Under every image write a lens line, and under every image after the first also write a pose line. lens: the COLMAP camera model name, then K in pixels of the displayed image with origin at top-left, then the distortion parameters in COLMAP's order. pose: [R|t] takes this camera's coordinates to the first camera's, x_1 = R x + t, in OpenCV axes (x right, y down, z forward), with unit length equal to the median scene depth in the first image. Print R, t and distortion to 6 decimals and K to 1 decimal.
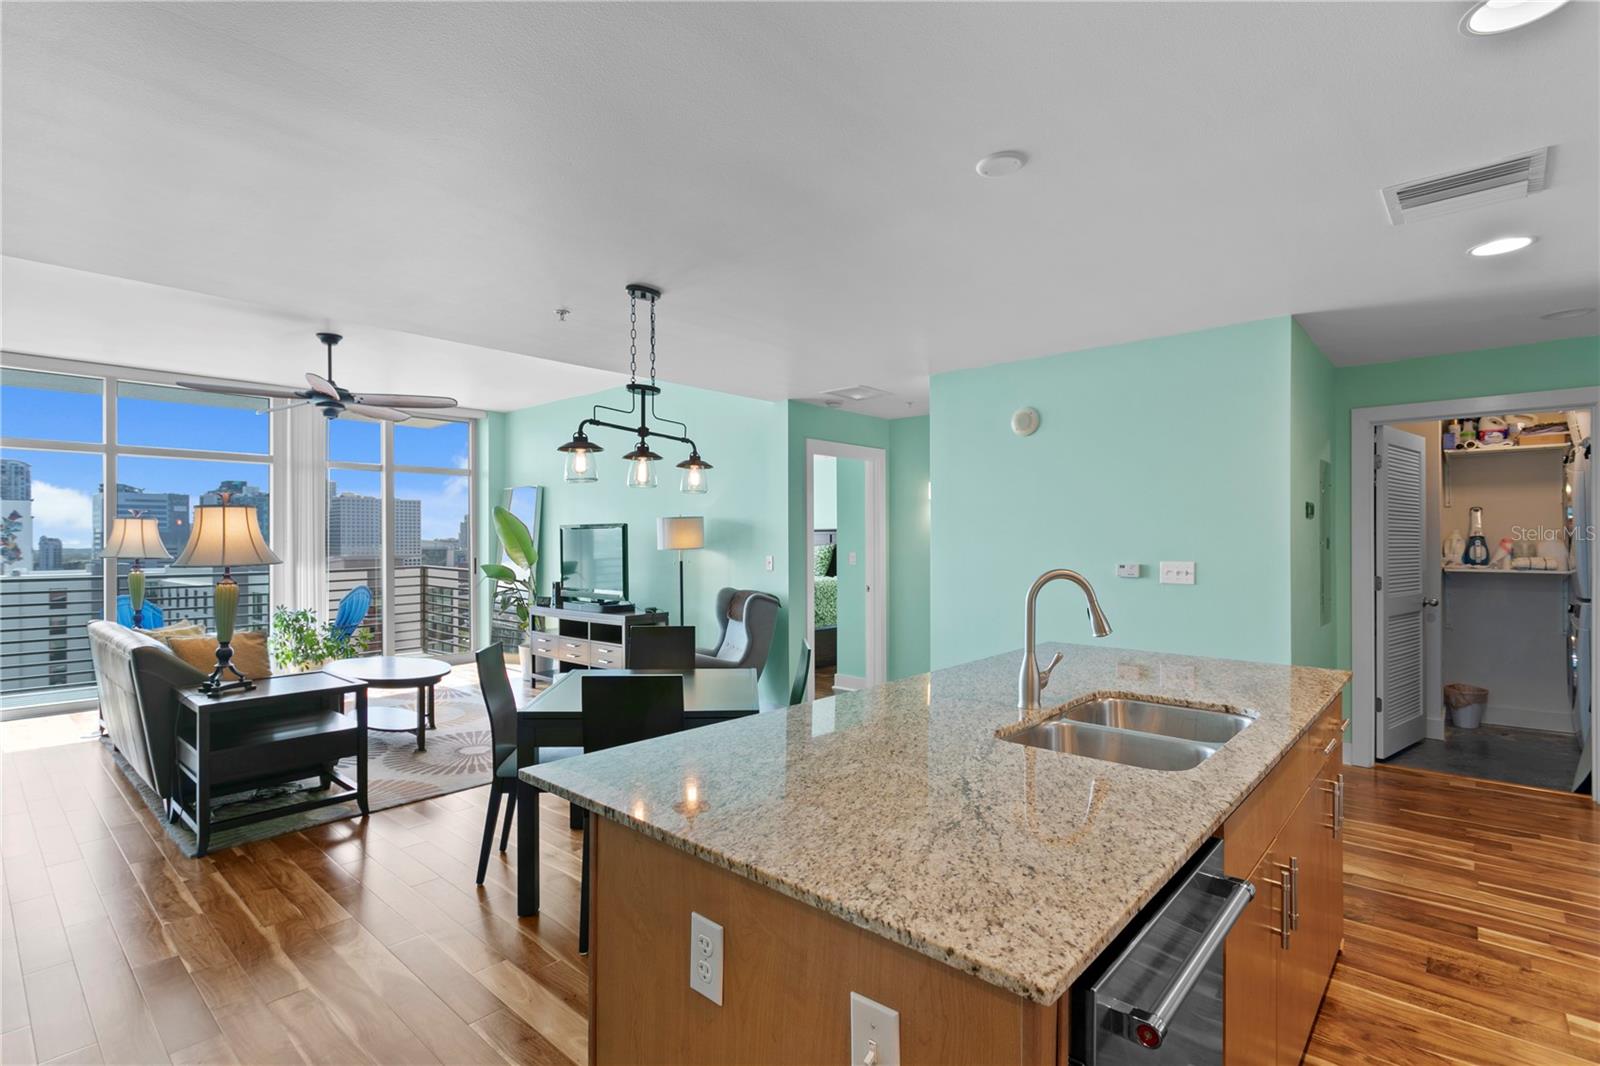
lens RADIAL K [[762.4, 0, 780.8], [0, 762.4, 539.4], [0, 0, 1]] dist [0.001044, 0.000082]
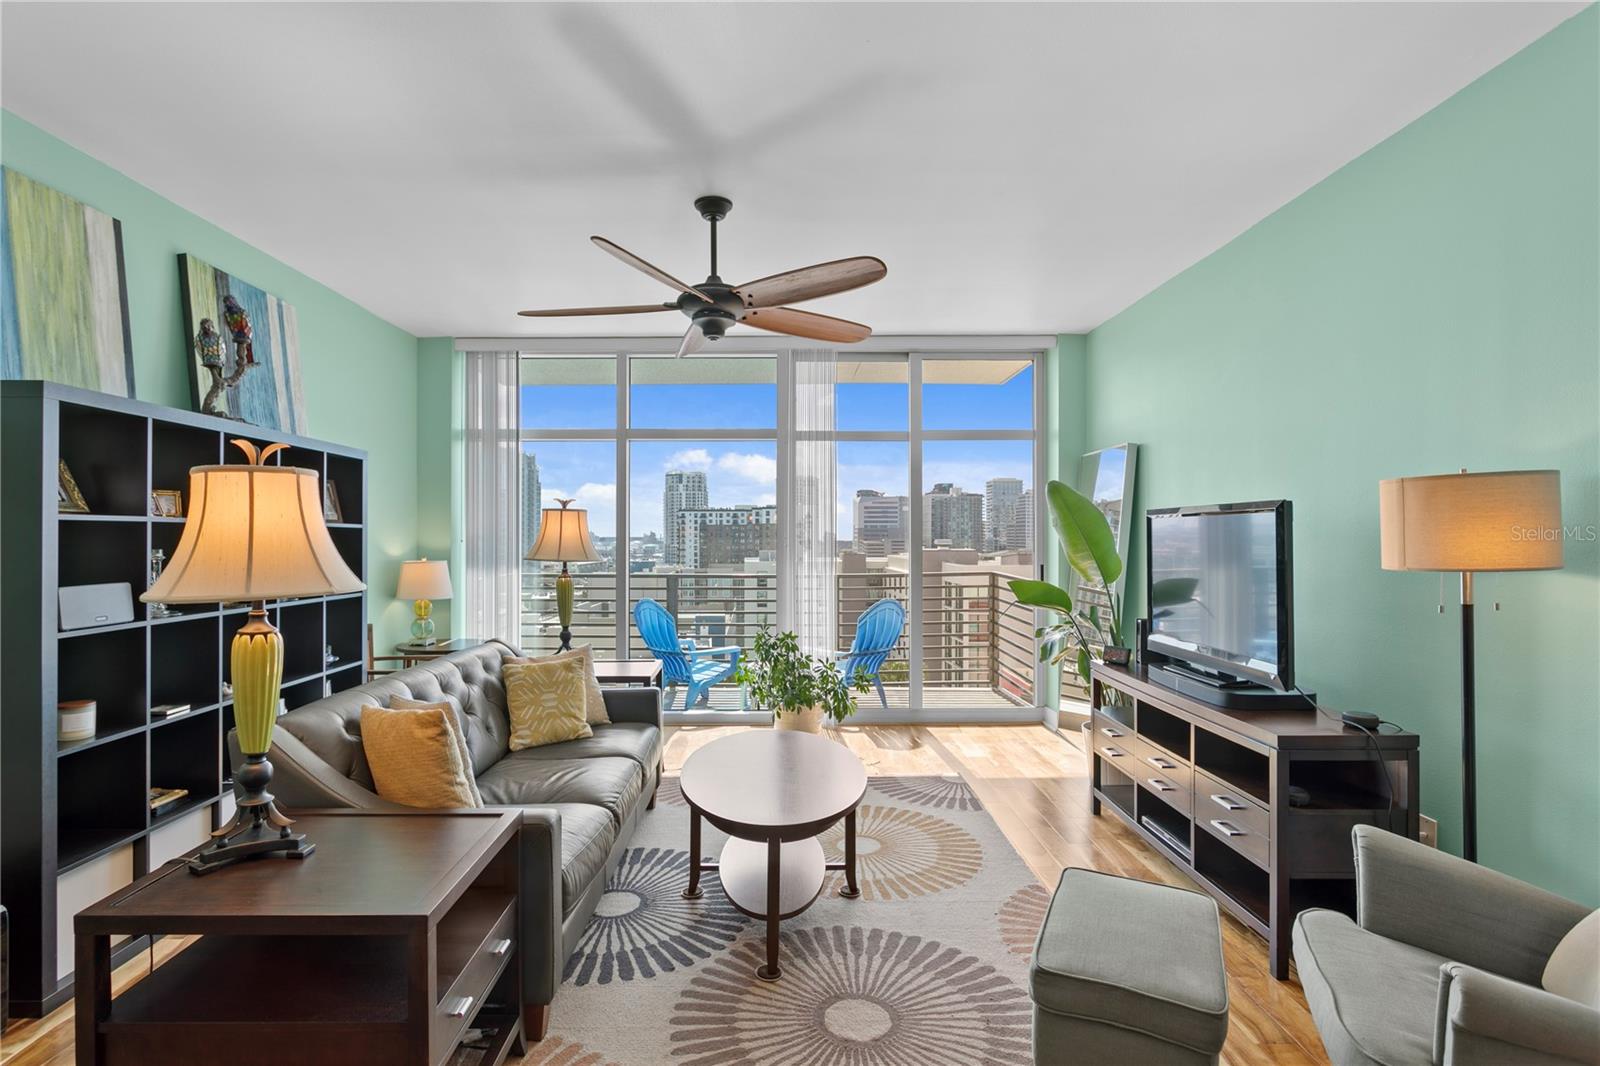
lens RADIAL K [[785.5, 0, 782.8], [0, 785.5, 536.4], [0, 0, 1]] dist [-0.010885, 0.000545]
pose [[0.678528, 0.003863, -0.734564, -0.092901], [-0.001655, 0.999992, 0.003730, -0.003106], [0.734573, -0.001315, 0.678529, 0.611083]]
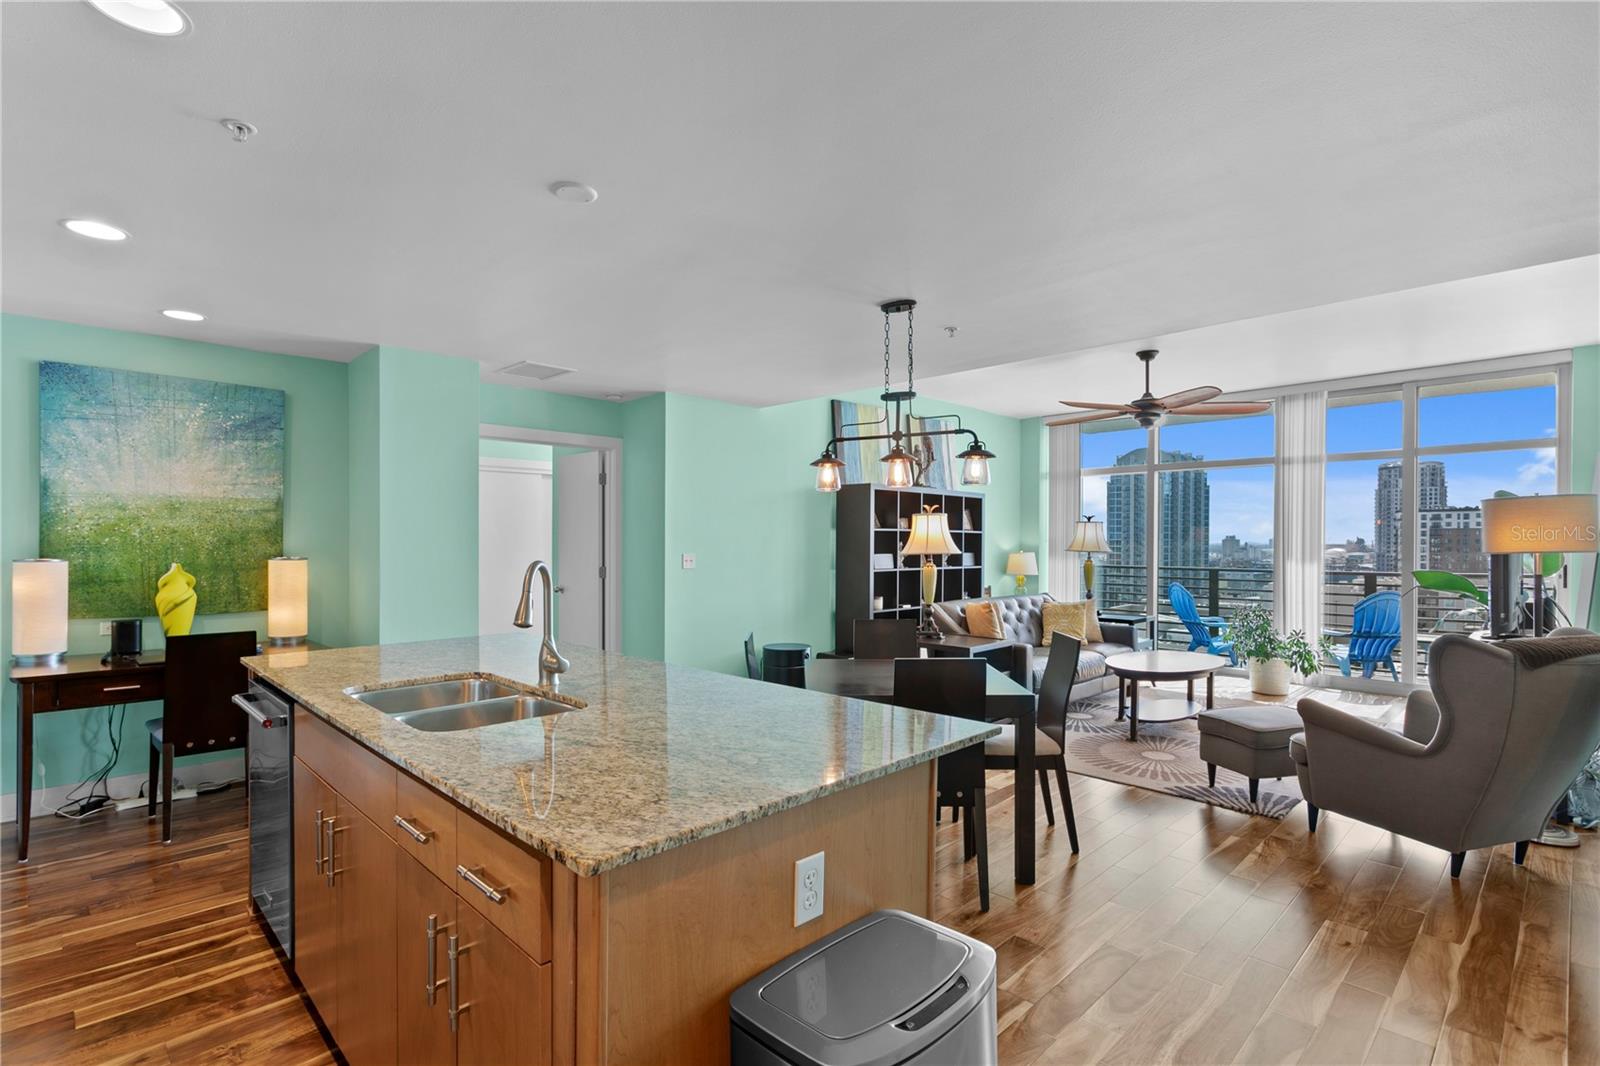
lens RADIAL K [[766.6, 0, 779.0], [0, 766.6, 545.8], [0, 0, 1]] dist [0.001457, 0.000182]
pose [[-0.067505, 0.009435, -0.997674, 0.546383], [-0.001788, 0.999953, 0.009577, 0.002872], [0.997717, 0.002430, -0.067485, 0.540632]]
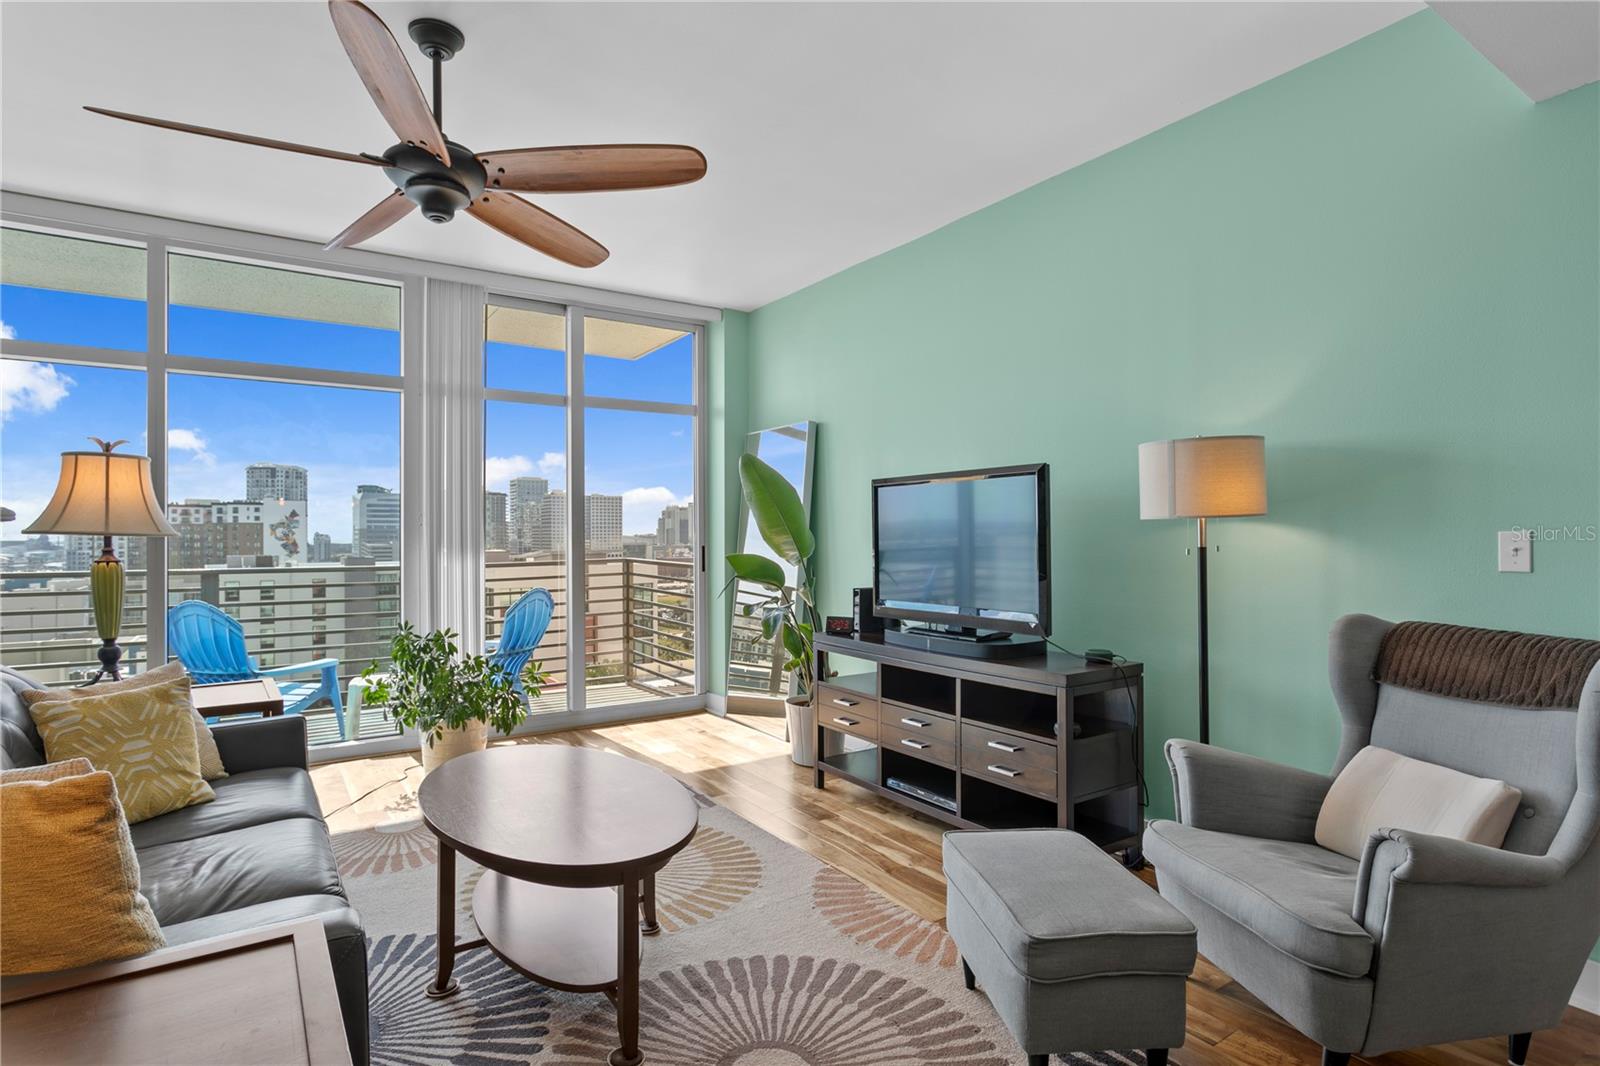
lens RADIAL K [[807.7, 0, 783.6], [0, 807.7, 534.1], [0, 0, 1]] dist [-0.010618, 0.001519]
pose [[0.970456, -0.000972, -0.241277, -0.281464], [0.000695, 0.999999, -0.001233, 0.024944], [0.241278, 0.001028, 0.970455, 0.590587]]
